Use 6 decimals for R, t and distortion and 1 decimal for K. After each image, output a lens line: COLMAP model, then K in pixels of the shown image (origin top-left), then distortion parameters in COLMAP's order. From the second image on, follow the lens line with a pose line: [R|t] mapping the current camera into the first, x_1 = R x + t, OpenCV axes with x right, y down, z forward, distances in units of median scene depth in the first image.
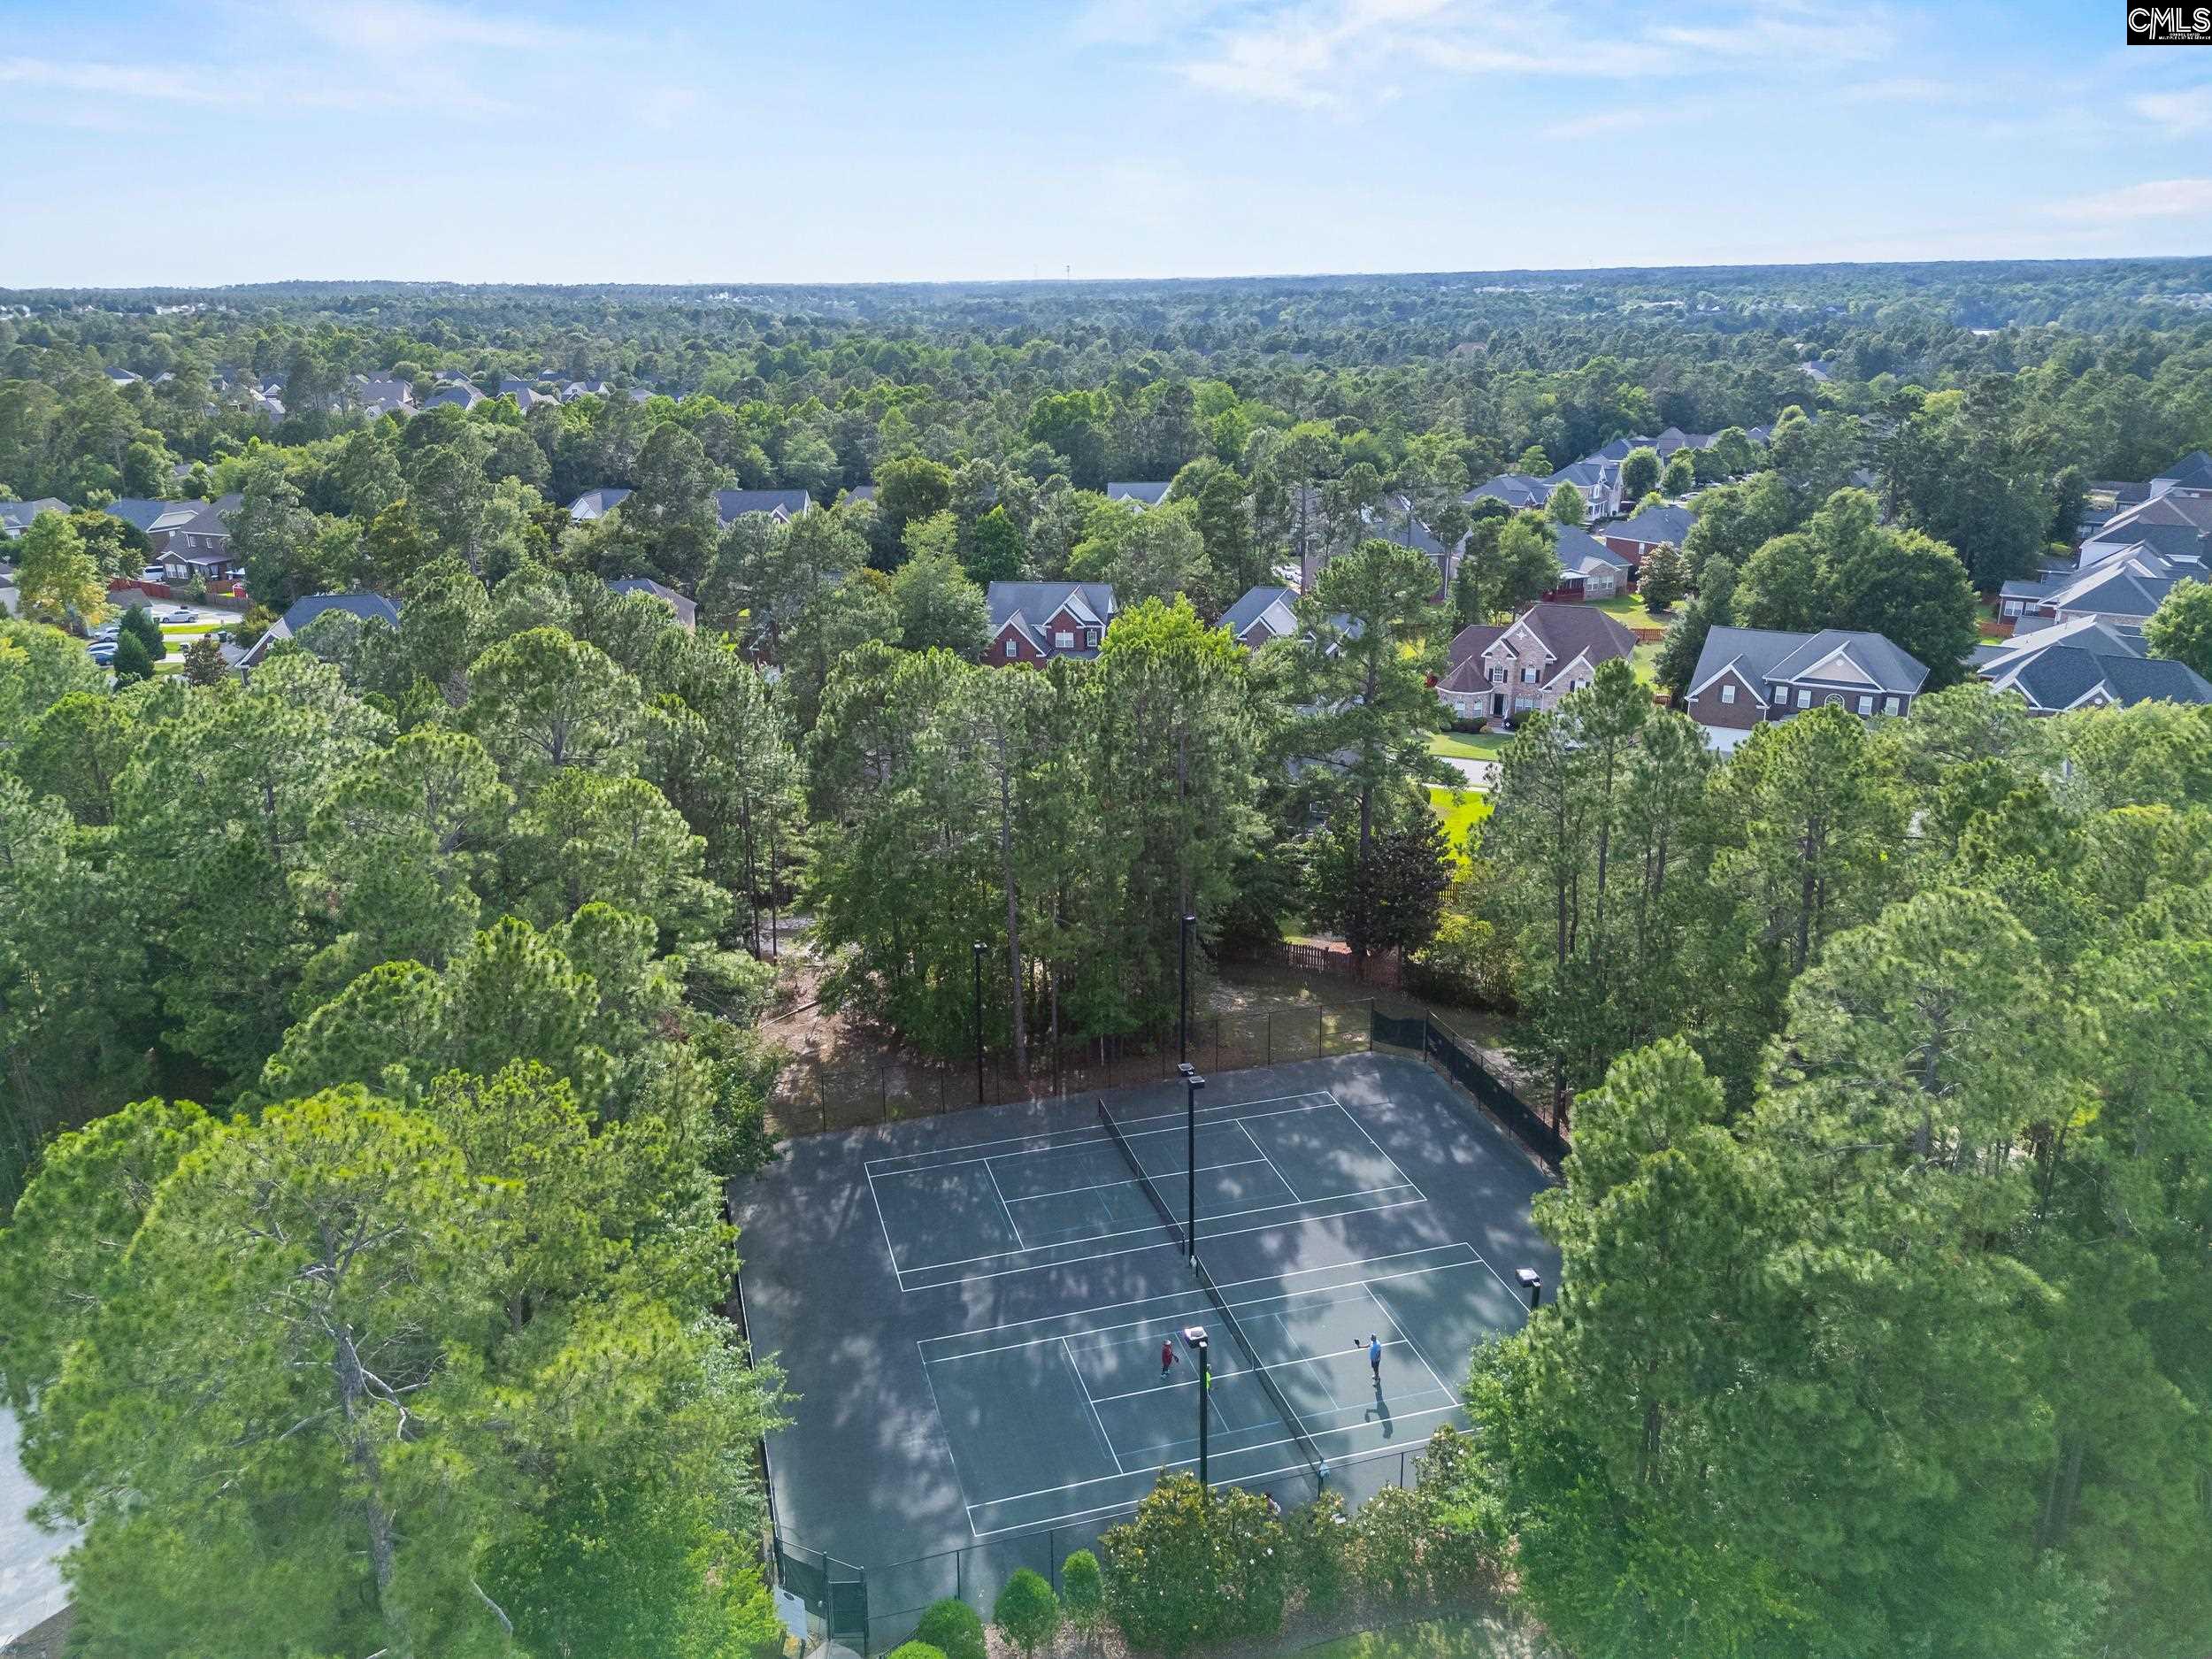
lens RADIAL K [[1603.7, 0, 1091.3], [0, 1603.7, 820.0], [0, 0, 1]] dist [0.029106, -0.004058]
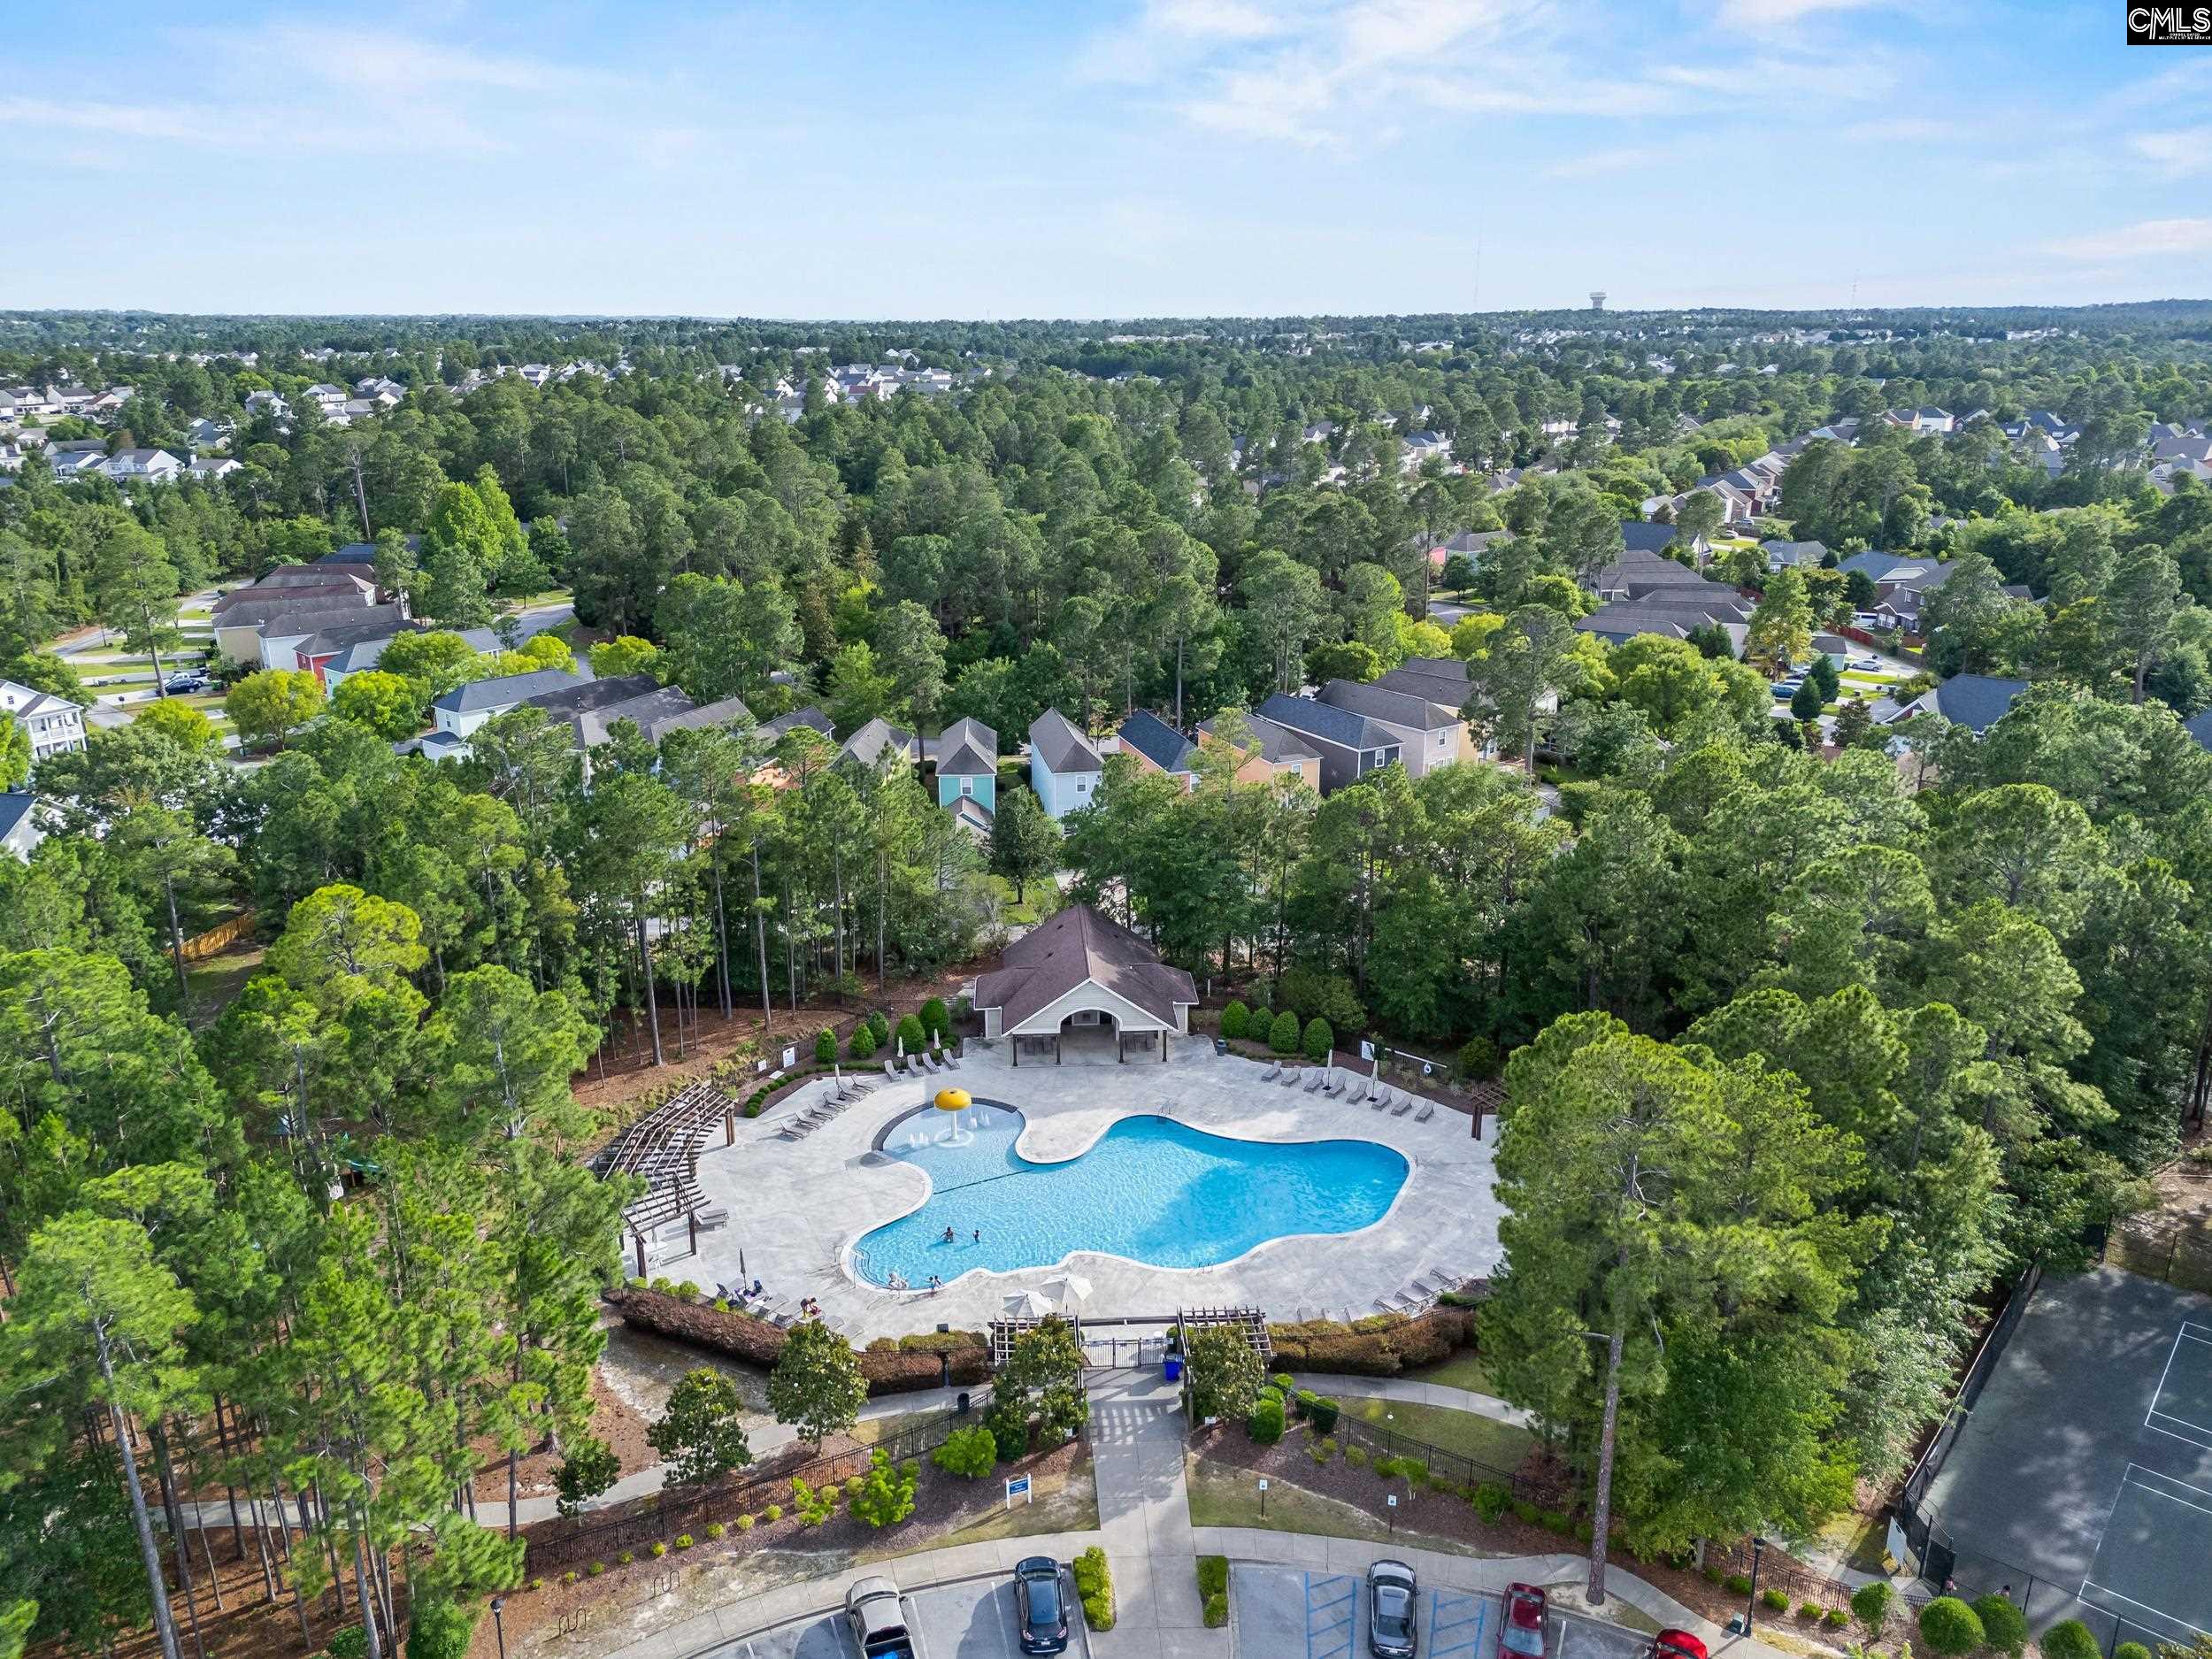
lens RADIAL K [[1603.7, 0, 1084.4], [0, 1603.7, 823.8], [0, 0, 1]] dist [0.029106, -0.004058]
pose [[0.535143, 0.255999, -0.805038, 0.122977], [-0.260282, 0.956582, 0.131169, -0.027936], [0.803664, 0.139343, 0.578540, -0.133017]]
